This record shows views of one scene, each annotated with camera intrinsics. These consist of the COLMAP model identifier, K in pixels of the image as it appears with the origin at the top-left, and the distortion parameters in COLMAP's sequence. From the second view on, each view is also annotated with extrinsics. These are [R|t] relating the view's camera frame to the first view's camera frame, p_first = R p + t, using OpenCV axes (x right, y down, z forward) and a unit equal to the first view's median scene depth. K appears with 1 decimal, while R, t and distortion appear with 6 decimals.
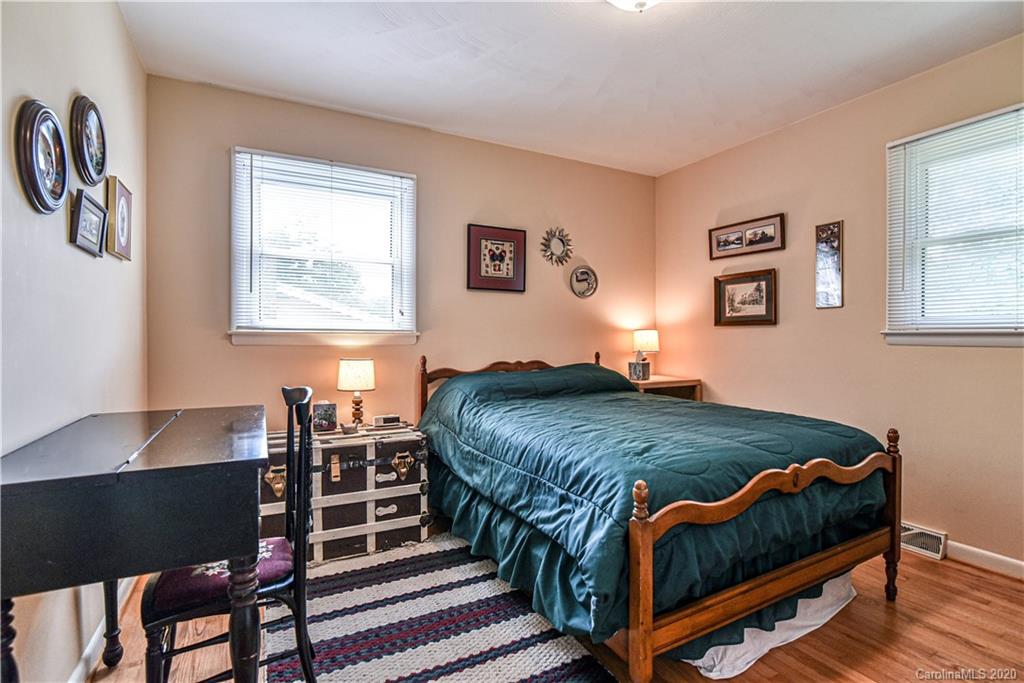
lens RADIAL K [[475.2, 0, 505.3], [0, 475.2, 340.8], [0, 0, 1]] dist [-0.017271, 0.000148]
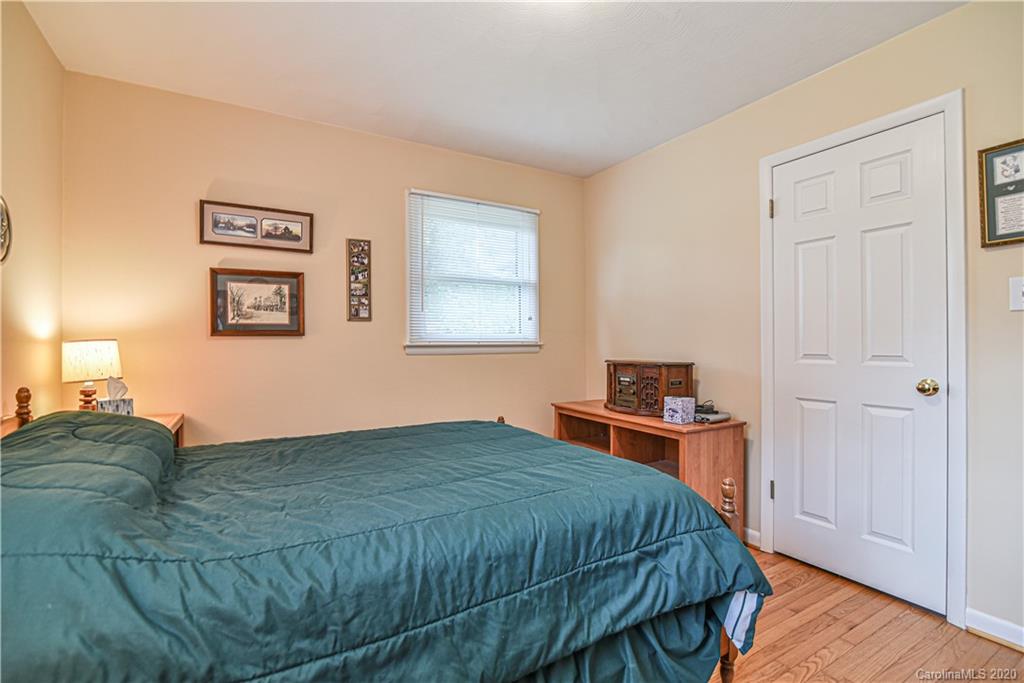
lens RADIAL K [[475.2, 0, 512.0], [0, 475.2, 340.4], [0, 0, 1]] dist [-0.017271, 0.000148]
pose [[-0.054699, 0.007661, 0.998473, -0.329777], [0.015601, 0.999855, -0.006817, -0.013227], [-0.998381, 0.015204, -0.054811, 0.640460]]
